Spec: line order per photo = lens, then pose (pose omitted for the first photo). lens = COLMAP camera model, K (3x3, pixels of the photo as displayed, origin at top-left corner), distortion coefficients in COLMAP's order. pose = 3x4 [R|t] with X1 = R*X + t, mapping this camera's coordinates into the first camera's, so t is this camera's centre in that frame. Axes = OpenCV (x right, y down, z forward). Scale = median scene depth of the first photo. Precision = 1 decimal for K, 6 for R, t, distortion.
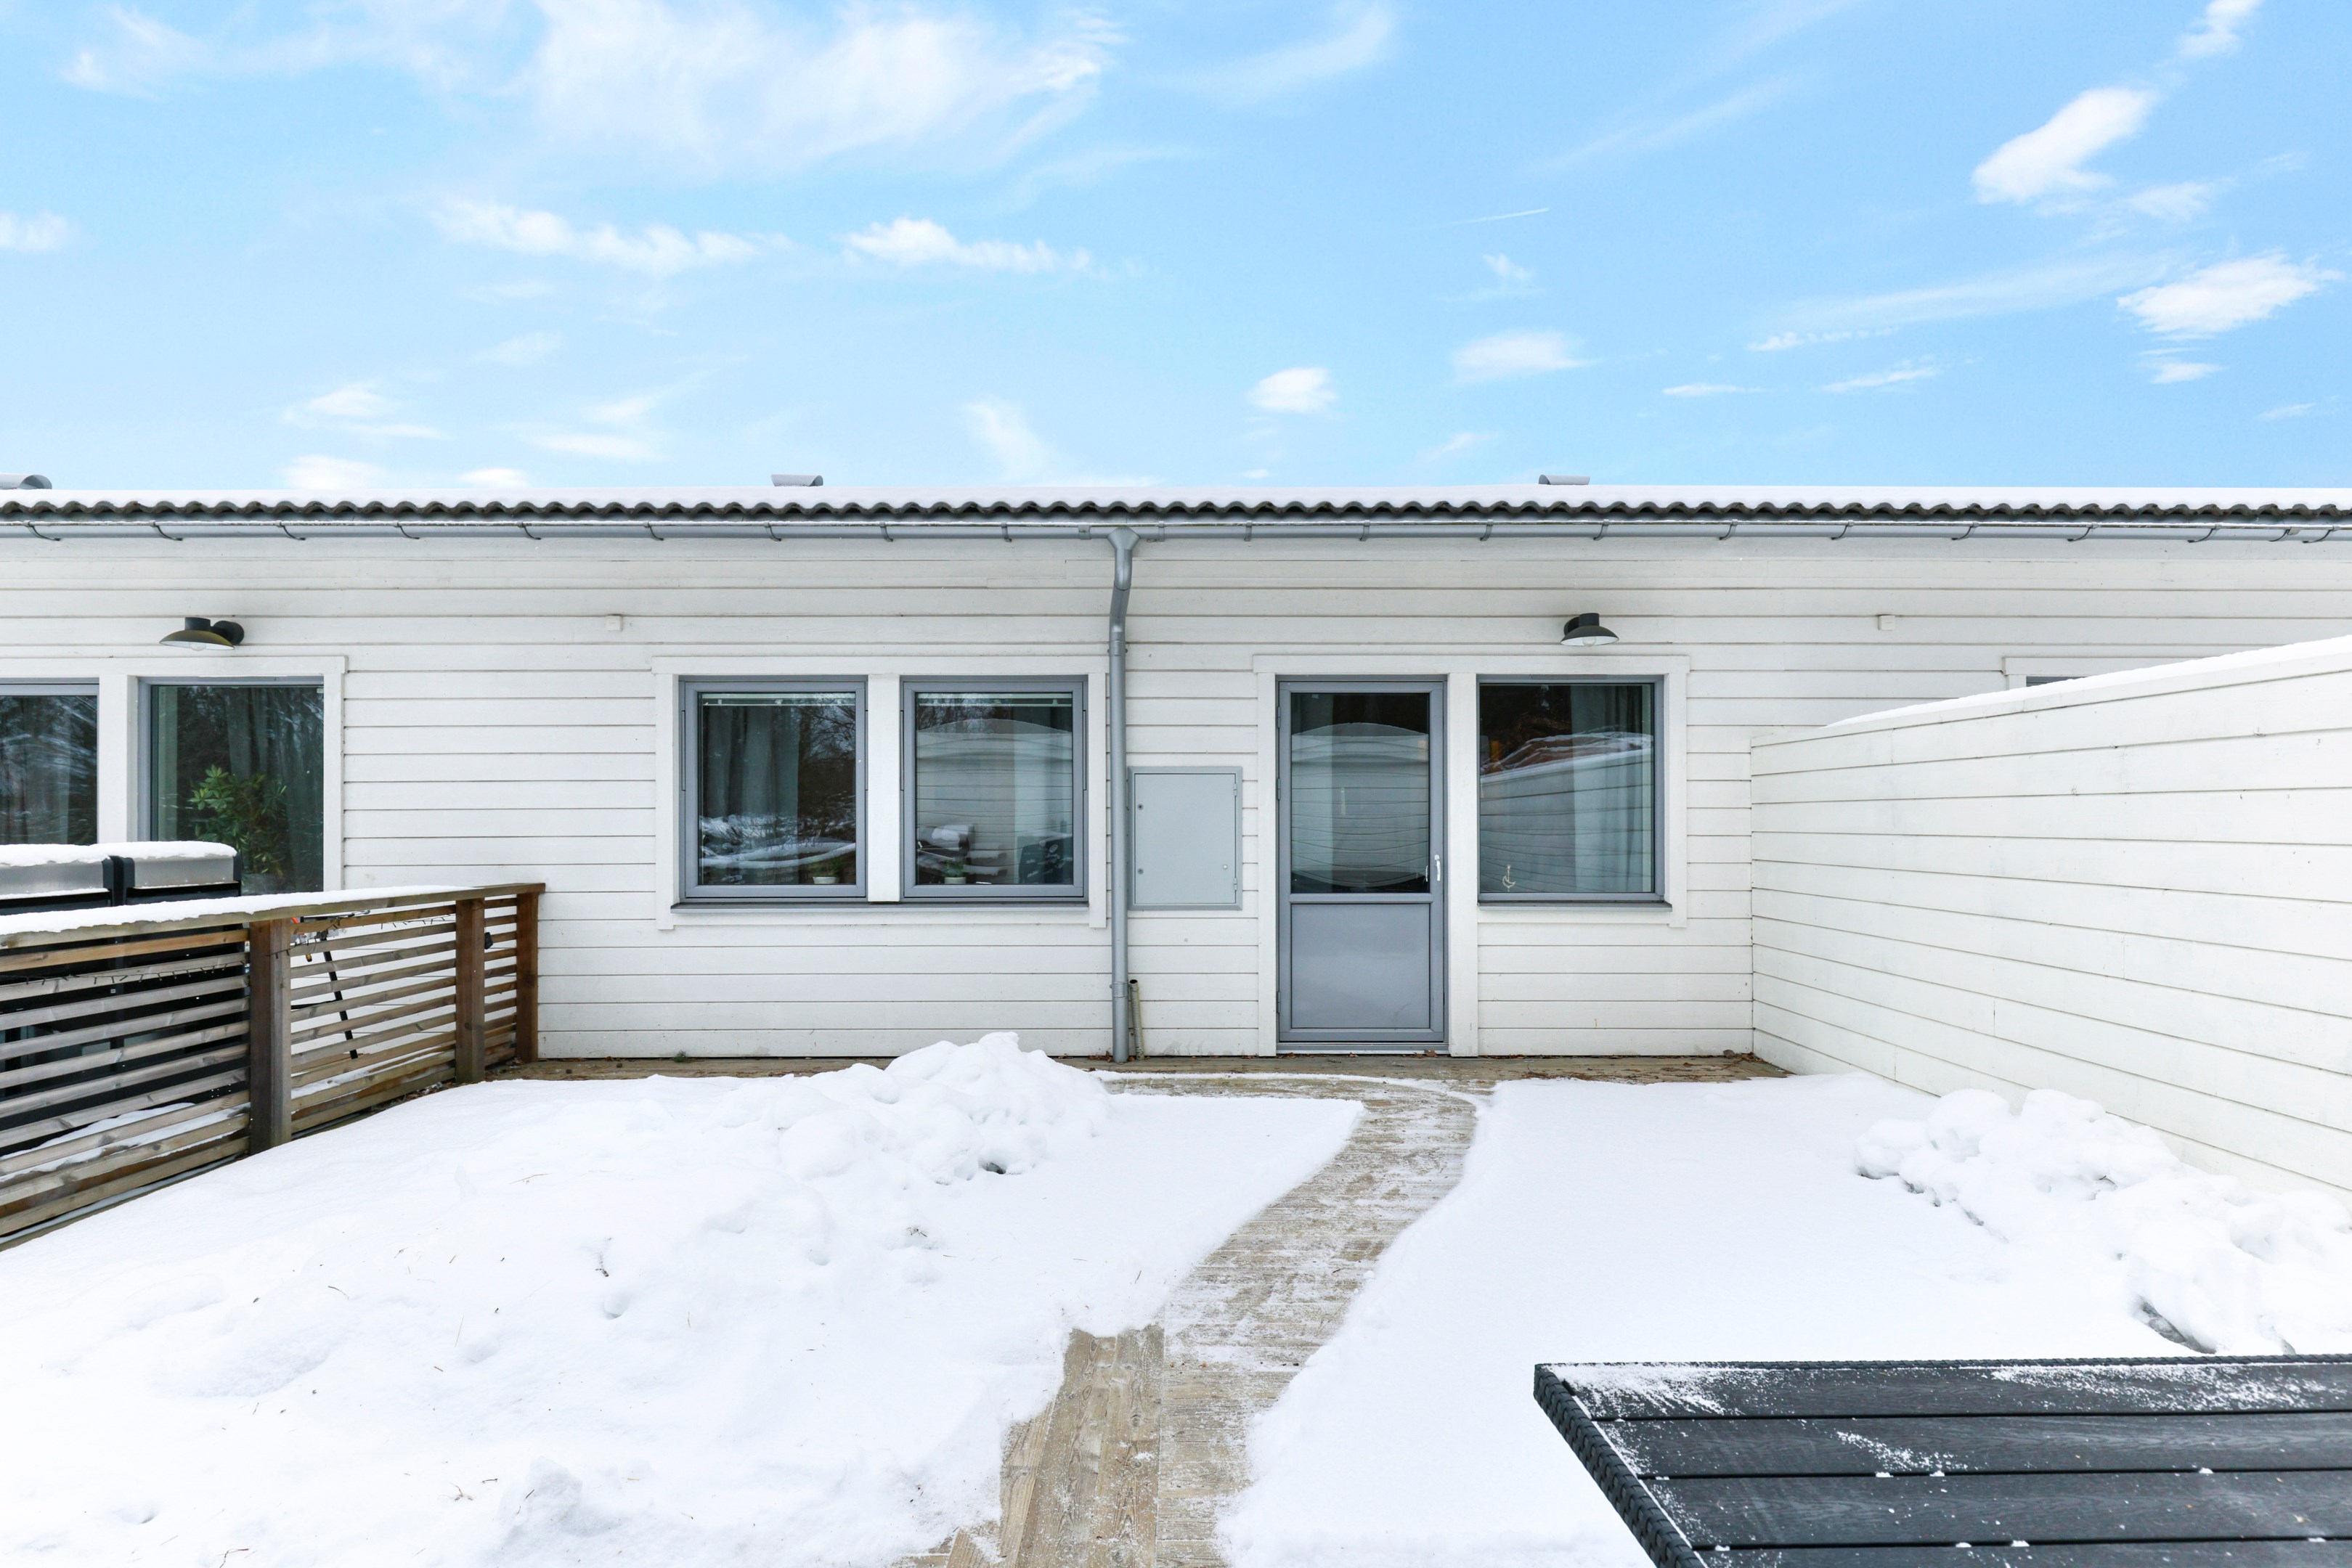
lens RADIAL K [[1057.9, 0, 1177.4], [0, 1057.9, 801.4], [0, 0, 1]] dist [0.006294, -0.000852]
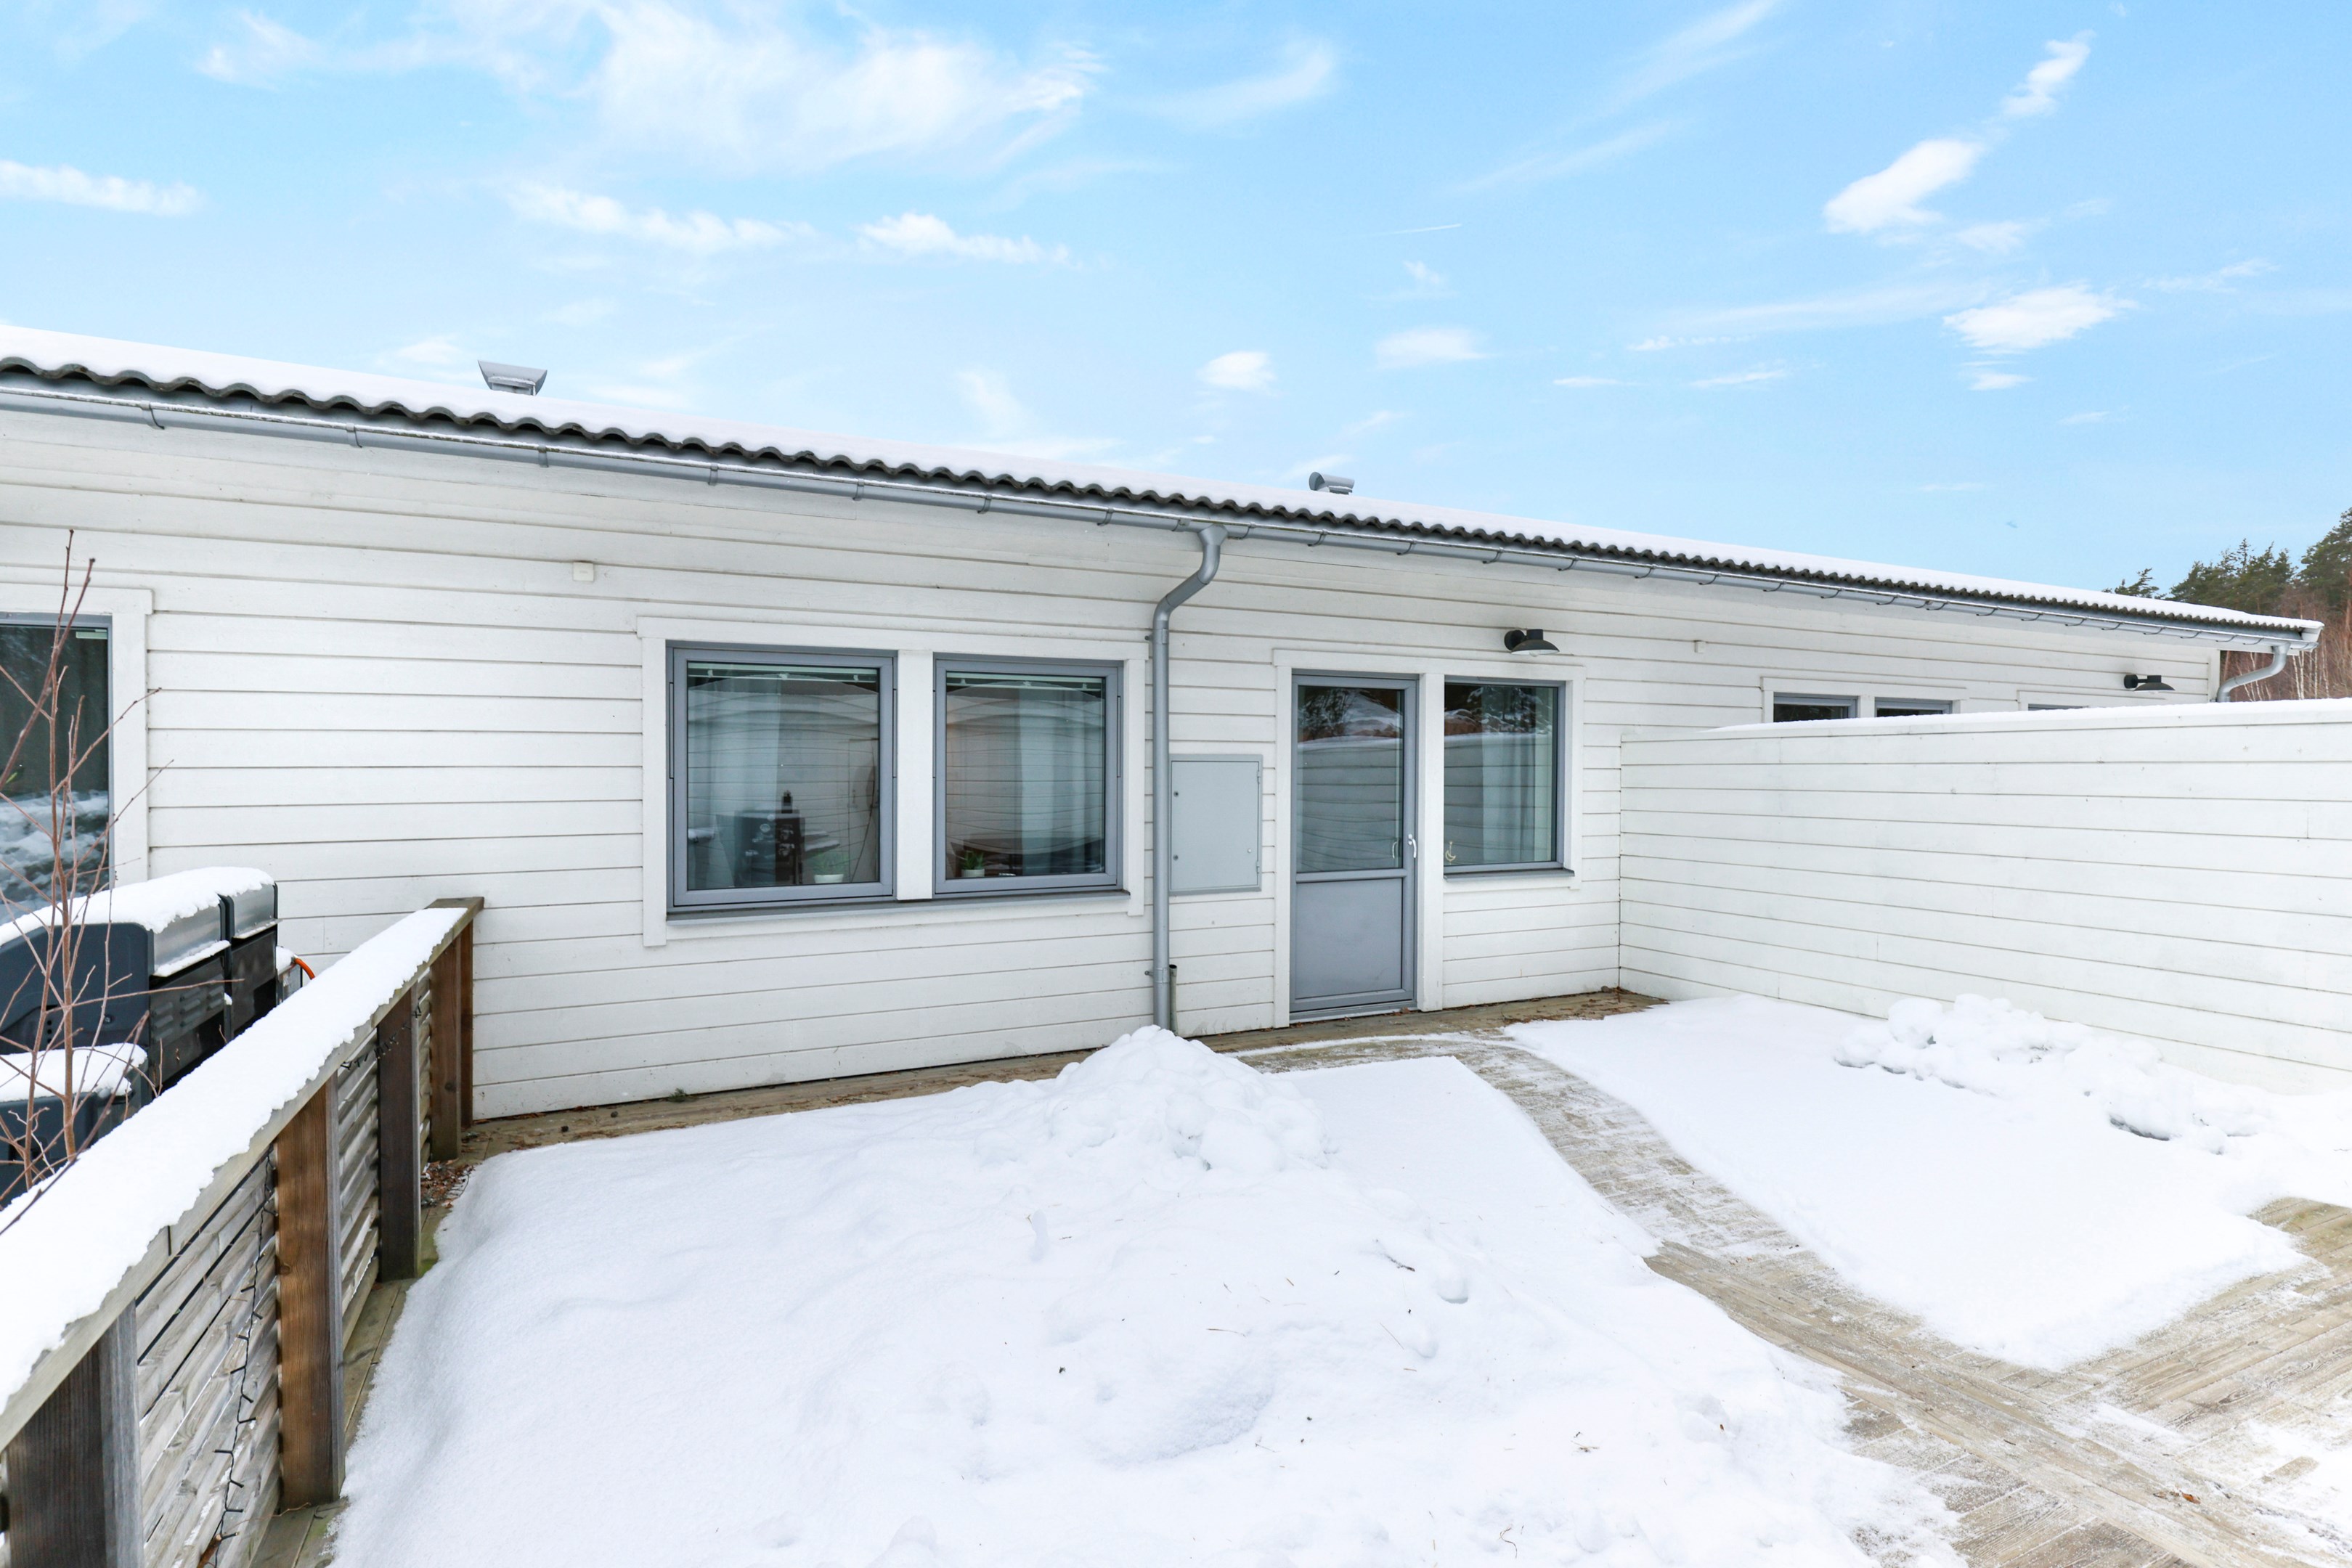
lens RADIAL K [[1129.7, 0, 1168.5], [0, 1129.7, 772.9], [0, 0, 1]] dist [0.010138, 0.000180]
pose [[0.903773, -0.000493, 0.428011, -0.506386], [-0.007012, 0.999848, 0.015958, -0.032348], [-0.427954, -0.017423, 0.903633, 0.026638]]
